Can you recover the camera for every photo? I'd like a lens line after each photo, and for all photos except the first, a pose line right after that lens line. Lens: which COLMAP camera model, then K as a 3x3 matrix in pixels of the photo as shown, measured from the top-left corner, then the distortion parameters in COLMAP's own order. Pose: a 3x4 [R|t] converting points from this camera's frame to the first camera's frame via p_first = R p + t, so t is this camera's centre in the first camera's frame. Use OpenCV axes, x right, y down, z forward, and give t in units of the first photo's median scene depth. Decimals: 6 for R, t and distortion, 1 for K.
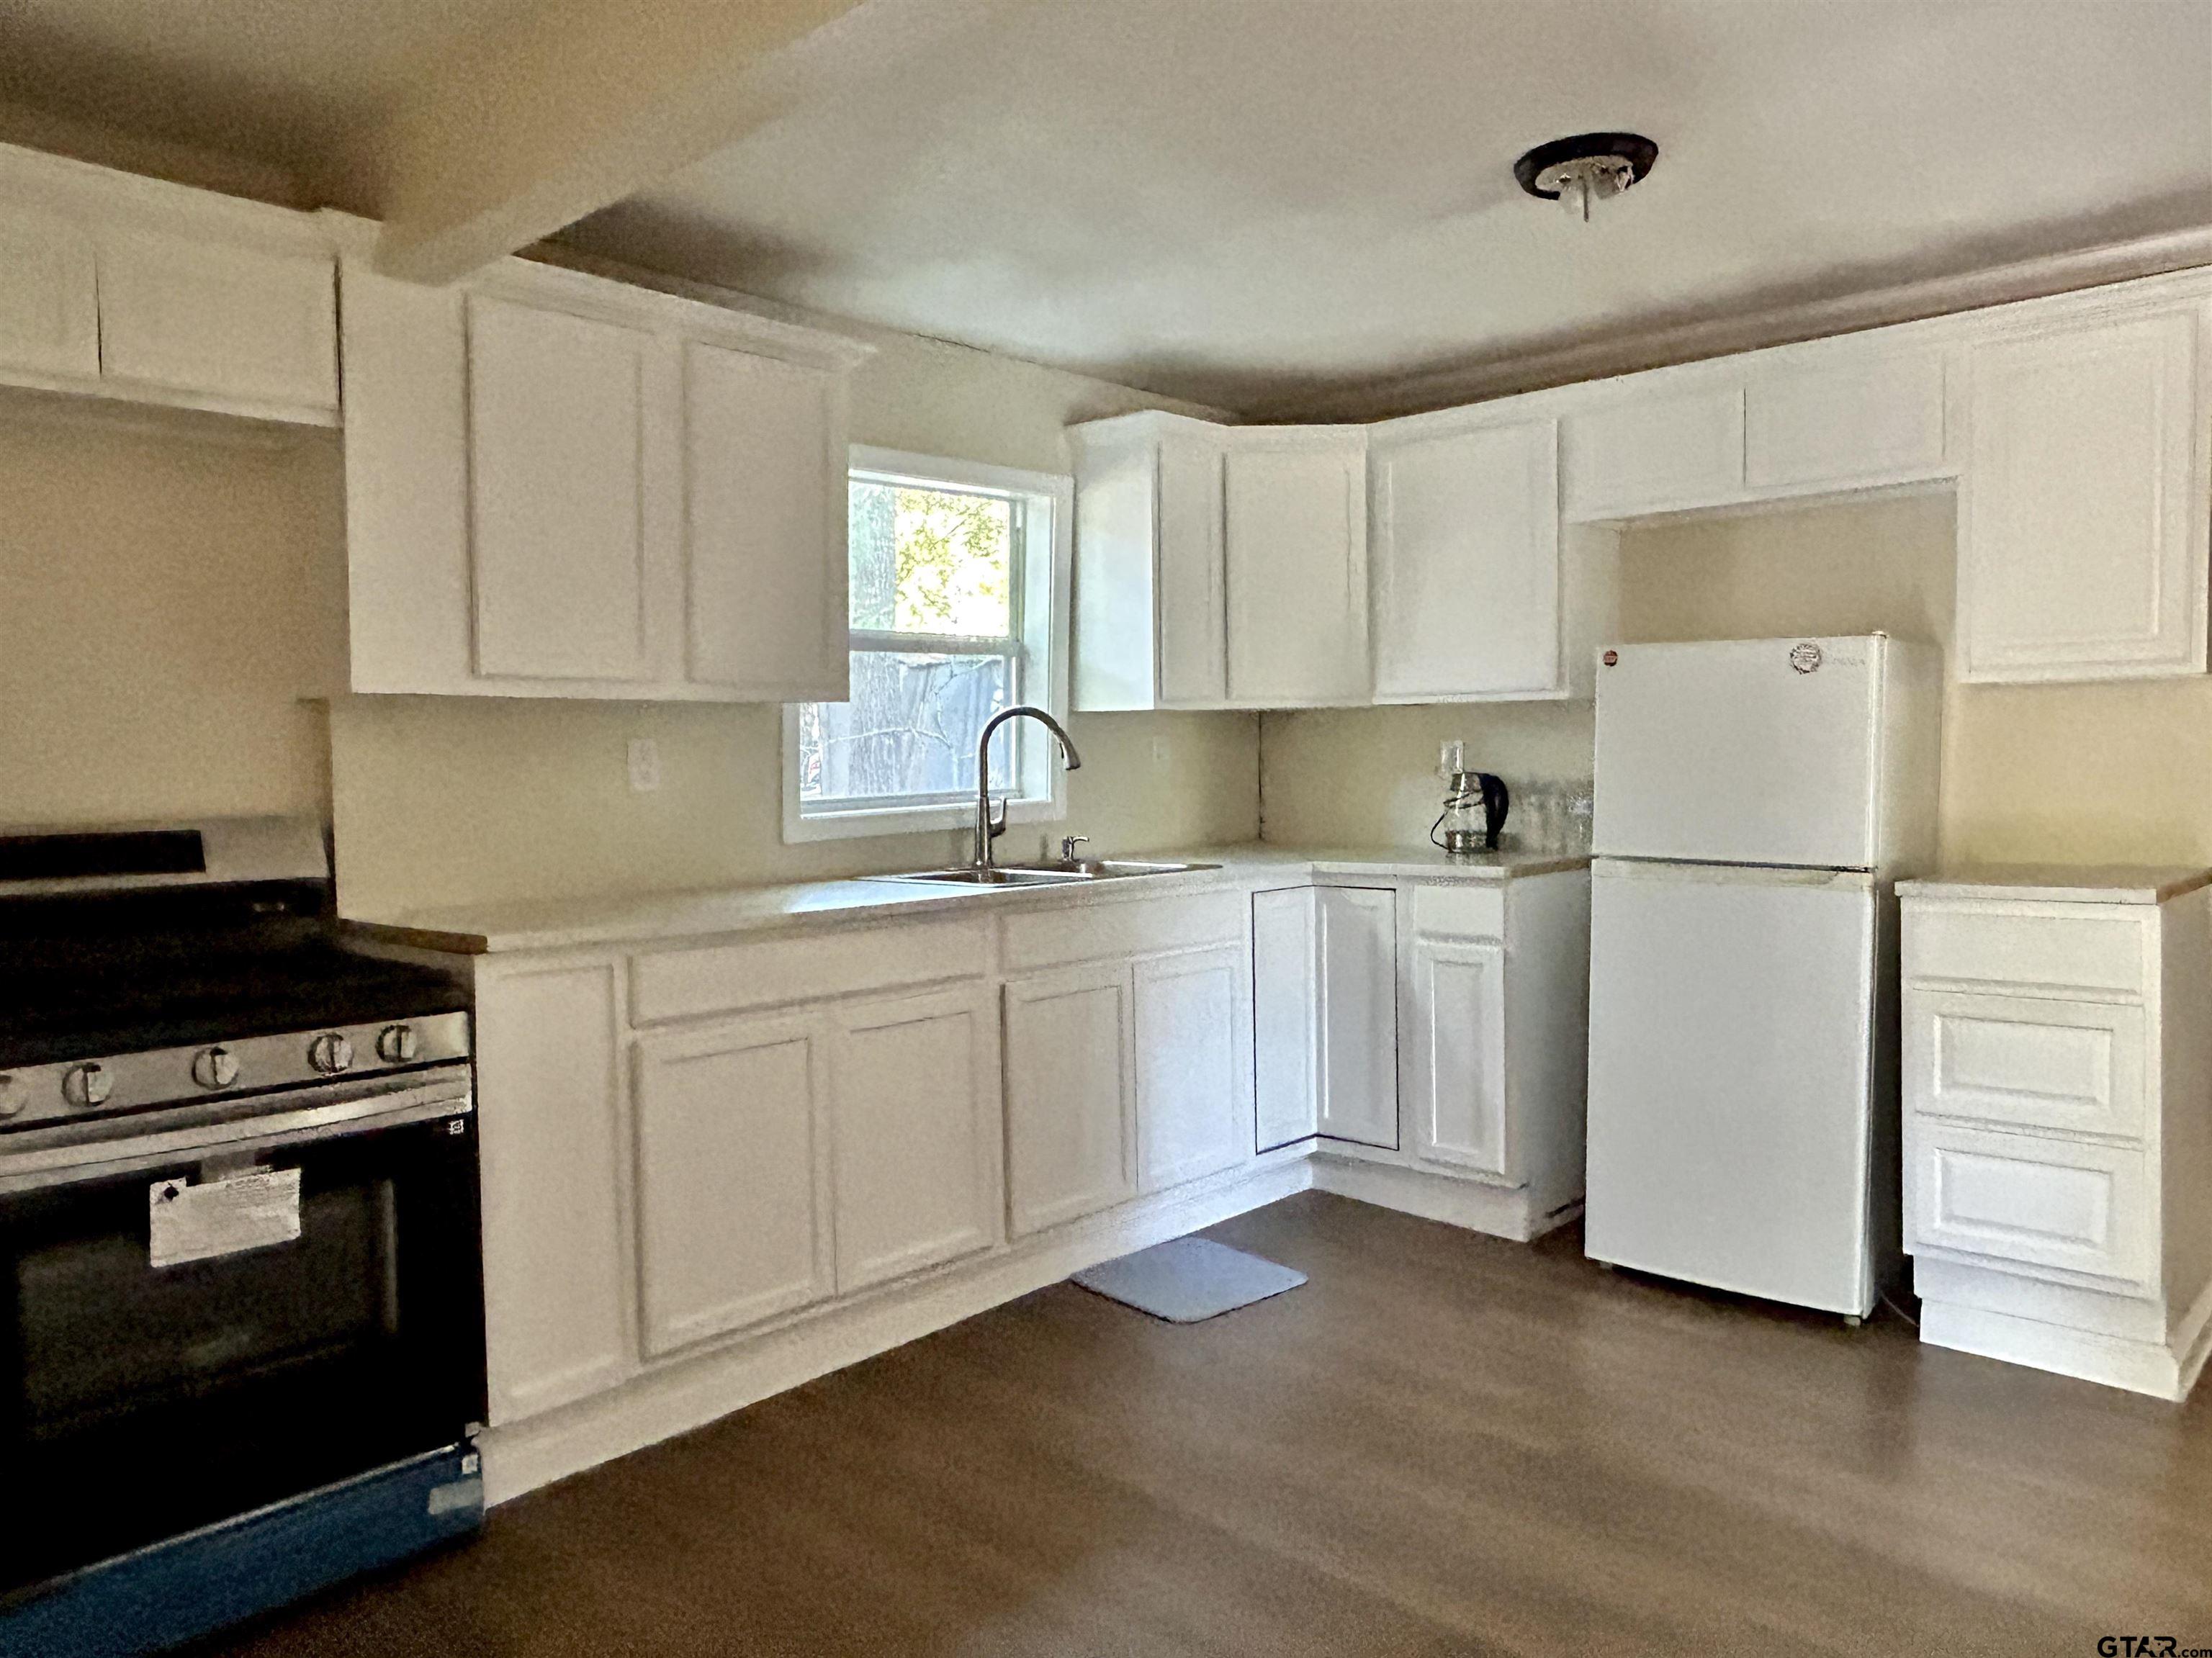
lens RADIAL K [[1572.0, 0, 1072.0], [0, 1572.0, 815.1], [0, 0, 1]] dist [0.006013, -0.003870]
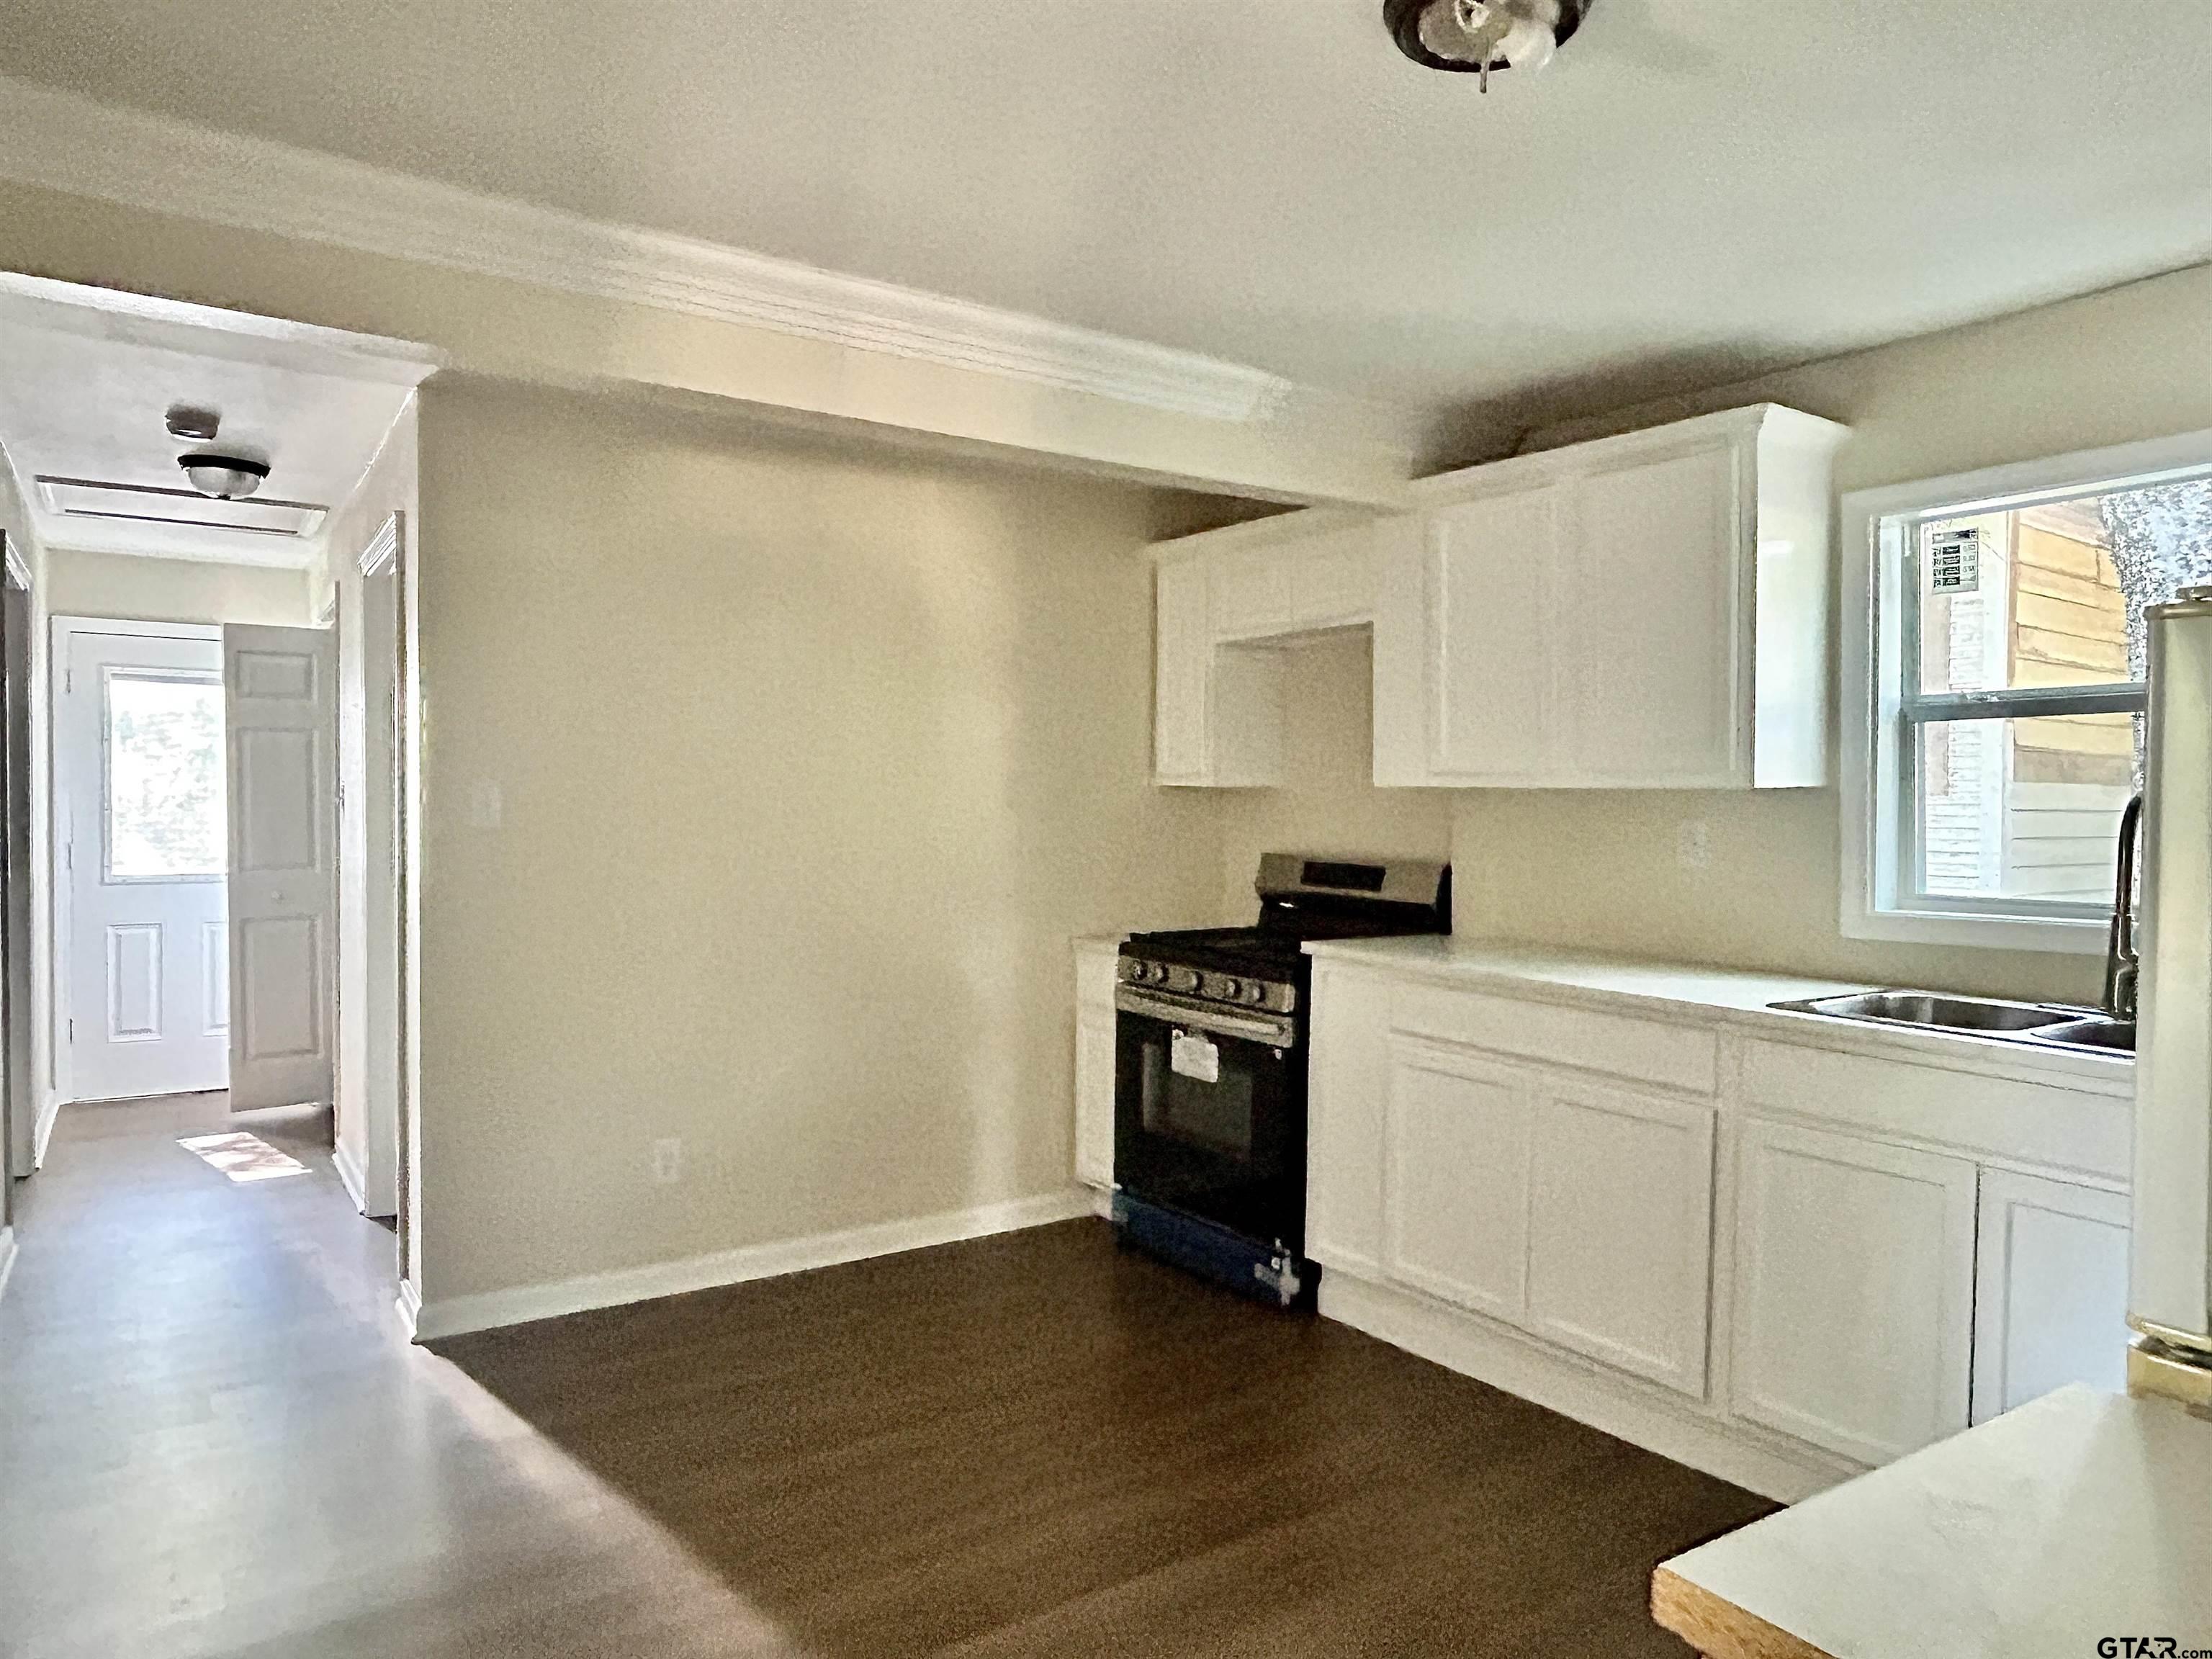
lens RADIAL K [[1395.4, 0, 1106.0], [0, 1395.4, 829.5], [0, 0, 1]] dist [0.000067, -0.000597]
pose [[-0.202150, 0.034484, -0.978747, 0.754492], [-0.049559, 0.997739, 0.045389, -0.064839], [0.978100, 0.057681, -0.199984, 0.788638]]
